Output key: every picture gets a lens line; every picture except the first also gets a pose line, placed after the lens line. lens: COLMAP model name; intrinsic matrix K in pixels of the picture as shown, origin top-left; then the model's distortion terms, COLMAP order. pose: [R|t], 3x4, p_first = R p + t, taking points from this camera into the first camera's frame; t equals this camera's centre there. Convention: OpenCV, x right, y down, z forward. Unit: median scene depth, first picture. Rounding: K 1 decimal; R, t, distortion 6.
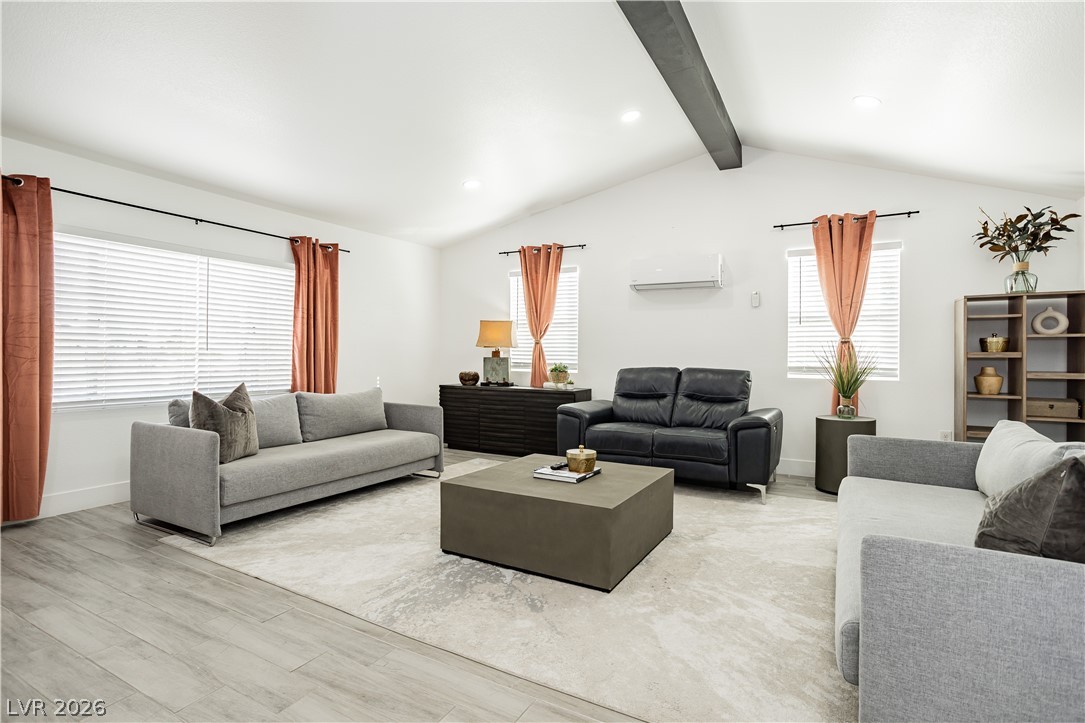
lens RADIAL K [[534.5, 0, 553.1], [0, 534.5, 354.3], [0, 0, 1]] dist [-0.035440, 0.022520]
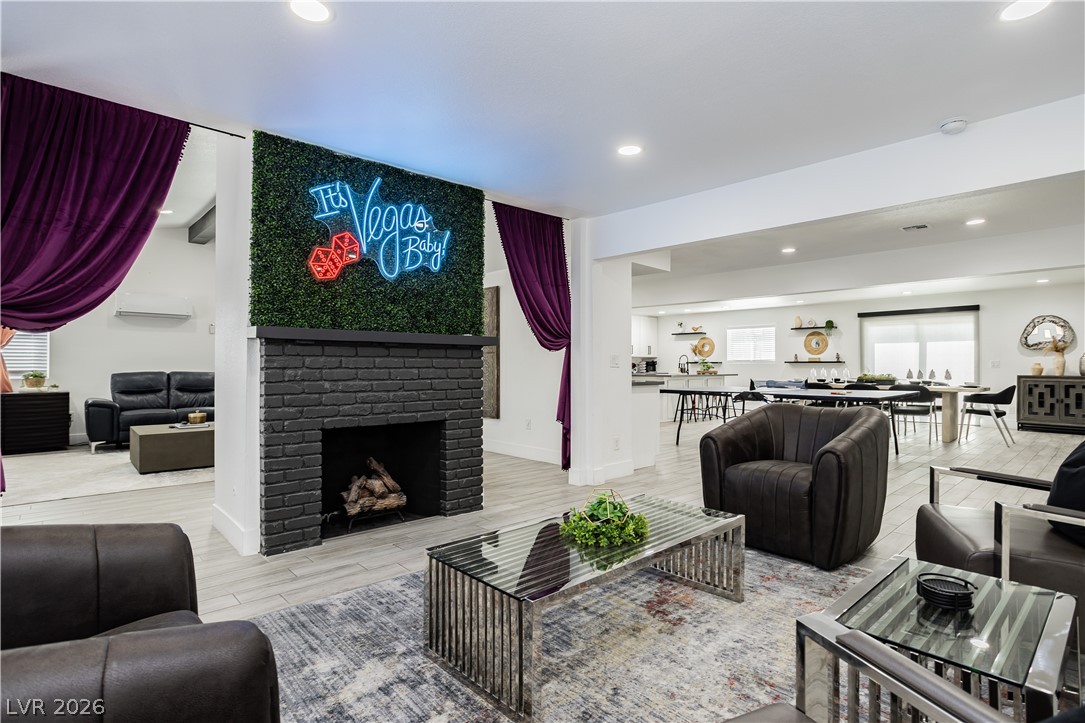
lens RADIAL K [[551.9, 0, 542.0], [0, 551.9, 360.2], [0, 0, 1]] dist [-0.011106, 0.005564]
pose [[0.343350, 0.001450, 0.939207, -0.938346], [-0.000966, 0.999999, -0.001191, -0.006424], [-0.939207, -0.000499, 0.343351, -0.573328]]
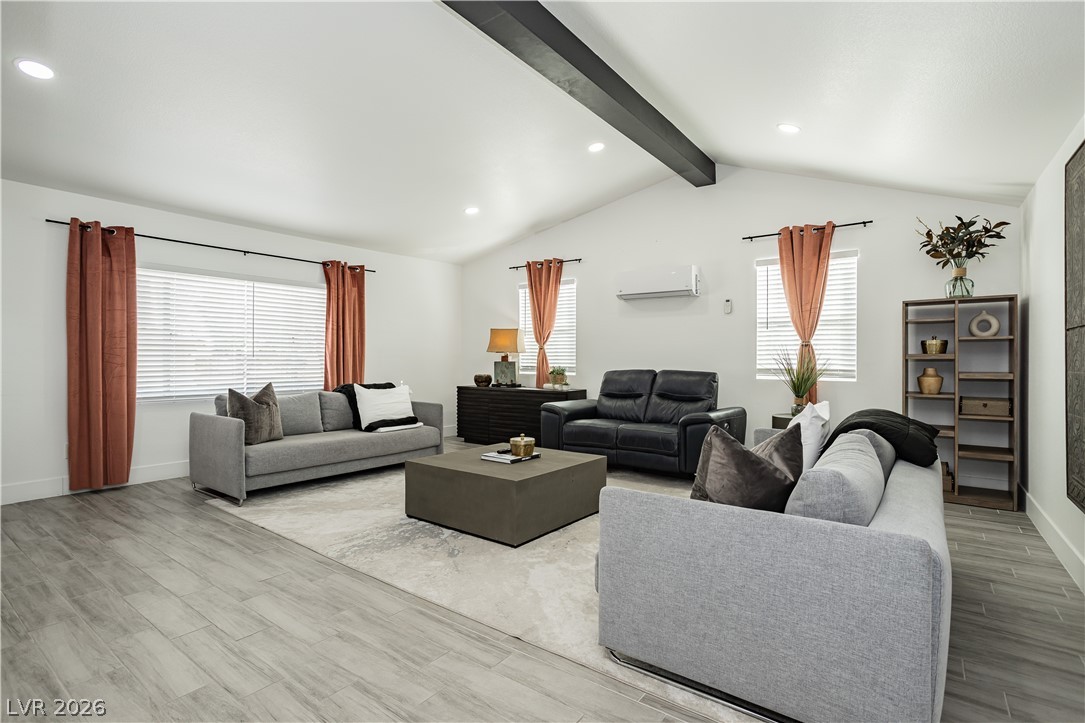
lens RADIAL K [[534.5, 0, 557.8], [0, 534.5, 360.3], [0, 0, 1]] dist [-0.035440, 0.022520]
pose [[0.991291, -0.005329, -0.131579, 0.200159], [0.005740, 0.999980, 0.002748, 0.000994], [0.131562, -0.003479, 0.991302, -0.125588]]
